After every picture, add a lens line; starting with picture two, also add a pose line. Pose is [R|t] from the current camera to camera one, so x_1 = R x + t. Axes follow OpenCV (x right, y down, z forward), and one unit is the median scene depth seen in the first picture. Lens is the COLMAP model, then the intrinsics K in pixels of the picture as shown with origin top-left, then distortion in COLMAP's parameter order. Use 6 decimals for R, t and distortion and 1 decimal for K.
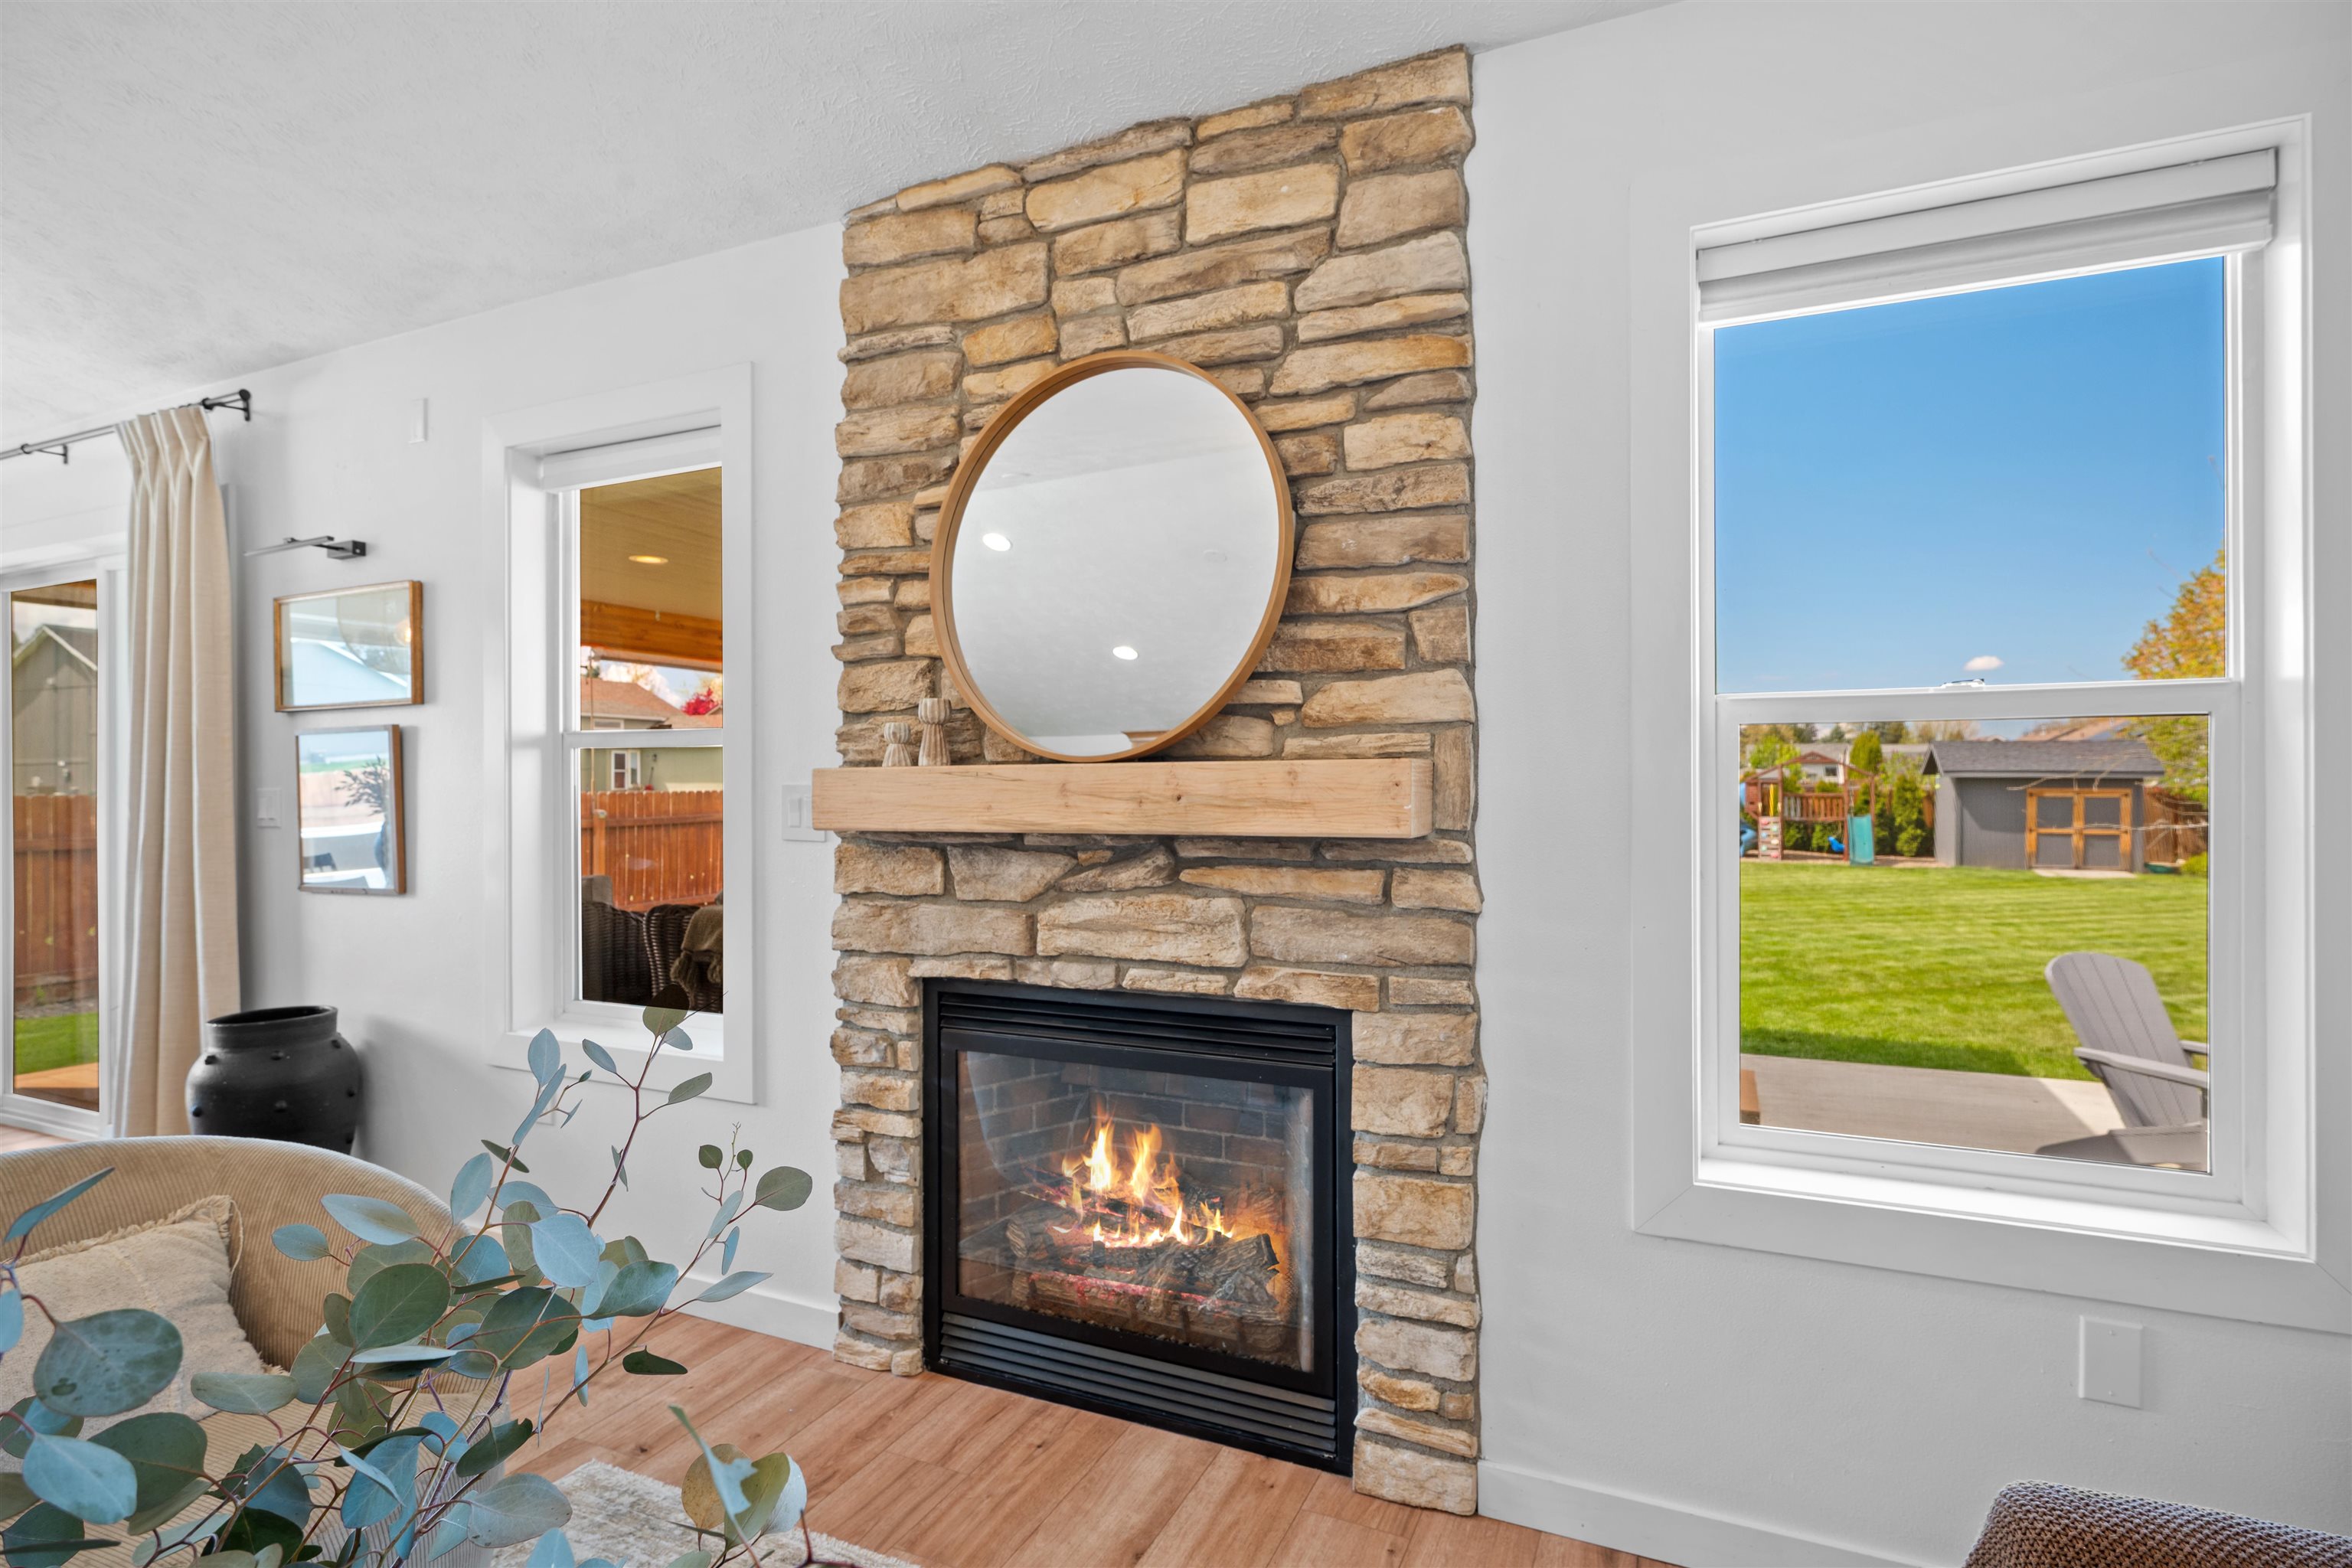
lens RADIAL K [[1173.8, 0, 1185.2], [0, 1173.8, 778.2], [0, 0, 1]] dist [0.000578, 0.001100]
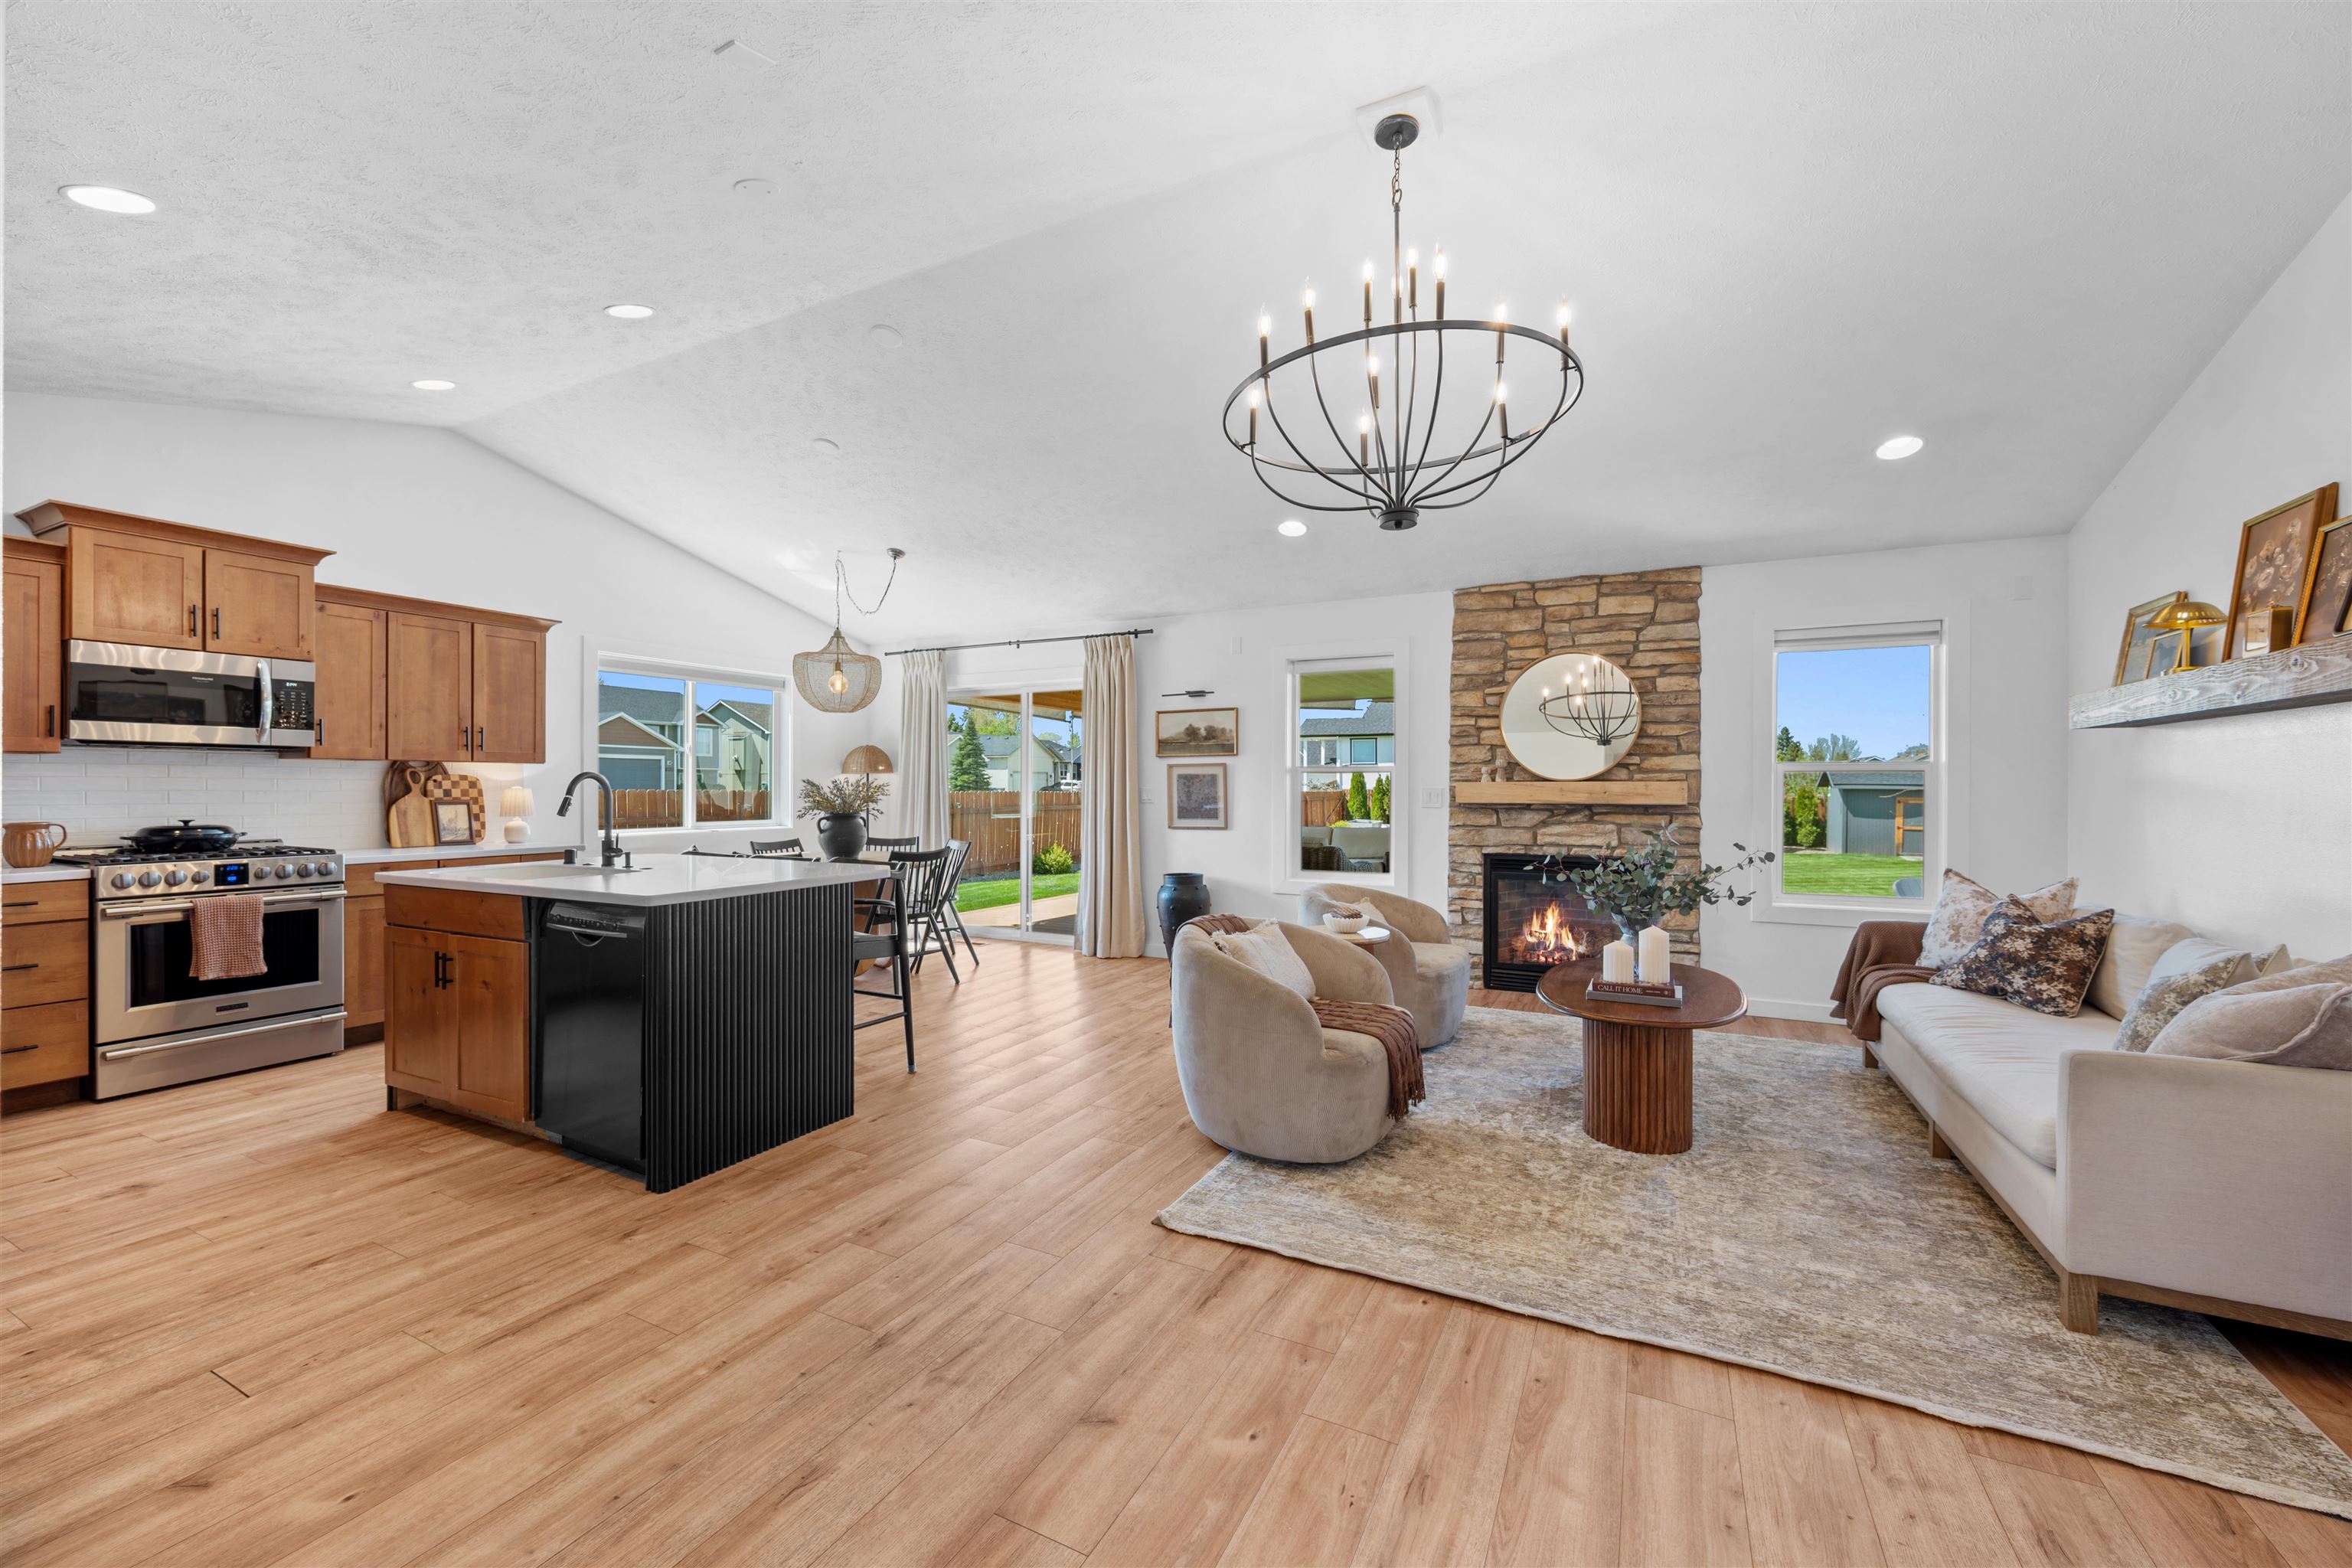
lens RADIAL K [[923.7, 0, 1176.0], [0, 923.7, 784.0], [0, 0, 1]] dist [0.000072, -0.000069]
pose [[0.999023, 0.007908, -0.043485, -0.955768], [-0.007940, 0.999968, -0.000580, 0.003497], [0.043479, 0.000925, 0.999054, -1.423546]]
